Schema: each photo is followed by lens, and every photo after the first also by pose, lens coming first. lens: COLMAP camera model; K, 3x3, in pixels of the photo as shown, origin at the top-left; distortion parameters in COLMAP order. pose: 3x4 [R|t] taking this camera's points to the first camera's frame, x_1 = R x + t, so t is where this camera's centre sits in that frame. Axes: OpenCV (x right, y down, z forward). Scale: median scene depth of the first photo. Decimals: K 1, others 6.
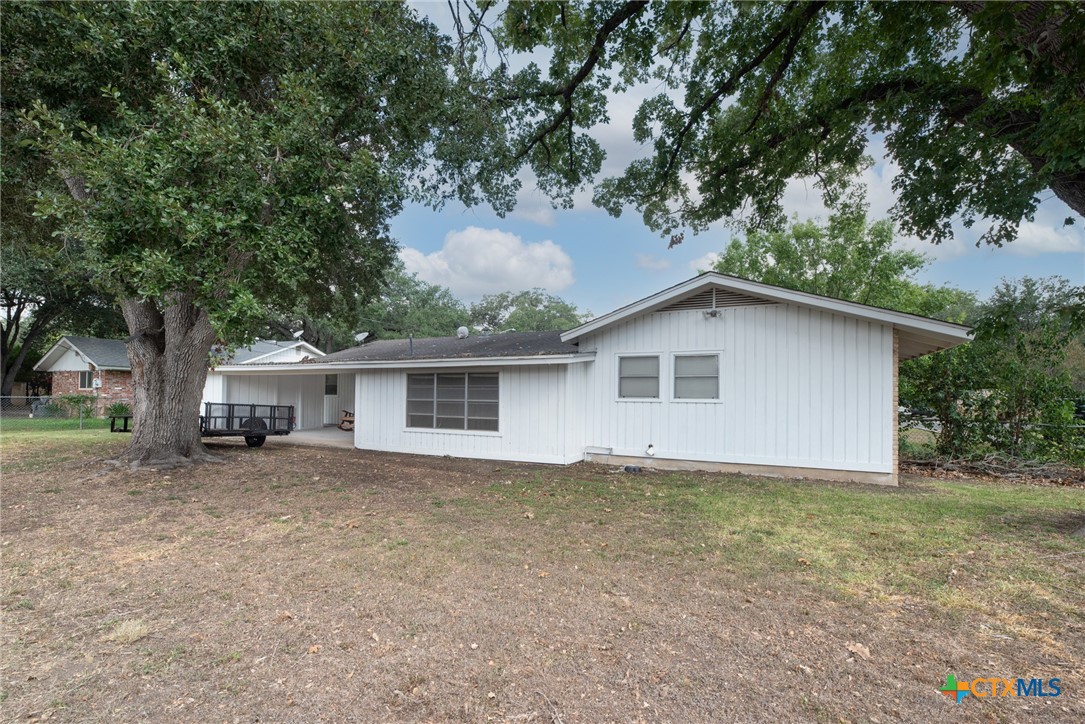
lens RADIAL K [[483.5, 0, 543.9], [0, 483.5, 382.3], [0, 0, 1]] dist [0.000609, 0.000074]
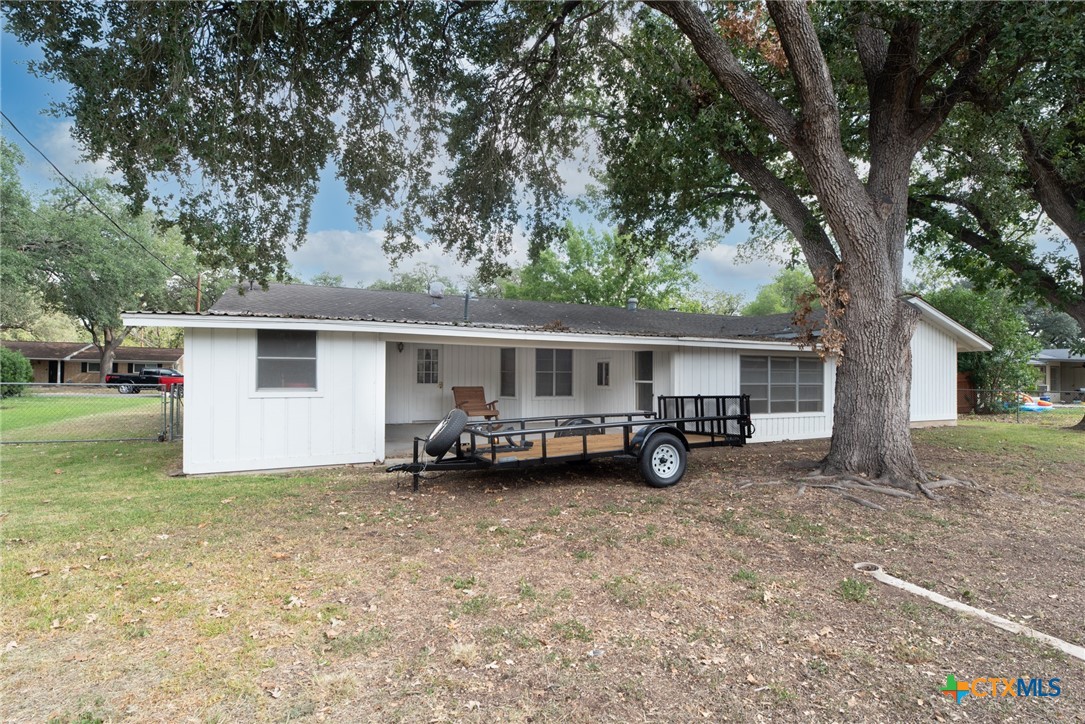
lens RADIAL K [[532.7, 0, 542.5], [0, 532.7, 362.0], [0, 0, 1]] dist [0.000007, -0.000008]
pose [[0.616443, 0.012709, 0.787297, -1.385780], [-0.023419, 0.999723, 0.002200, 0.001453], [-0.787051, -0.019794, 0.616570, 0.730468]]
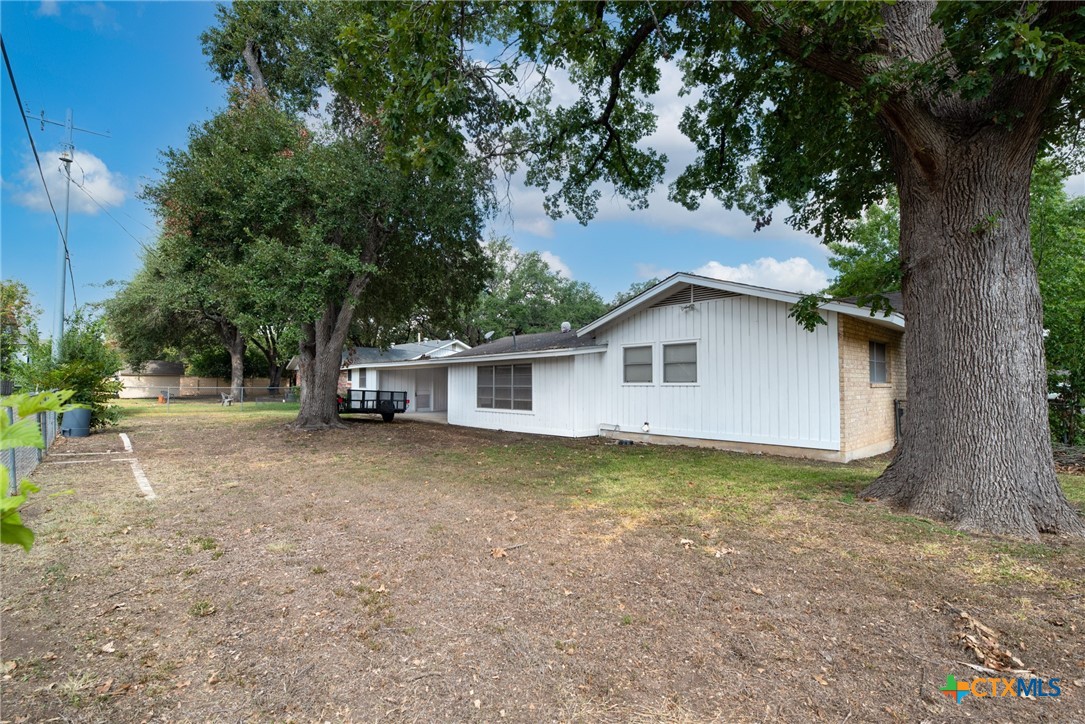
lens RADIAL K [[489.0, 0, 542.5], [0, 489.0, 362.0], [0, 0, 1]] dist [-0.010859, -0.000098]
pose [[0.931327, -0.028526, -0.363064, 0.381729], [0.022979, 0.999544, -0.019588, 0.001032], [0.363457, 0.009900, 0.931558, -0.168680]]
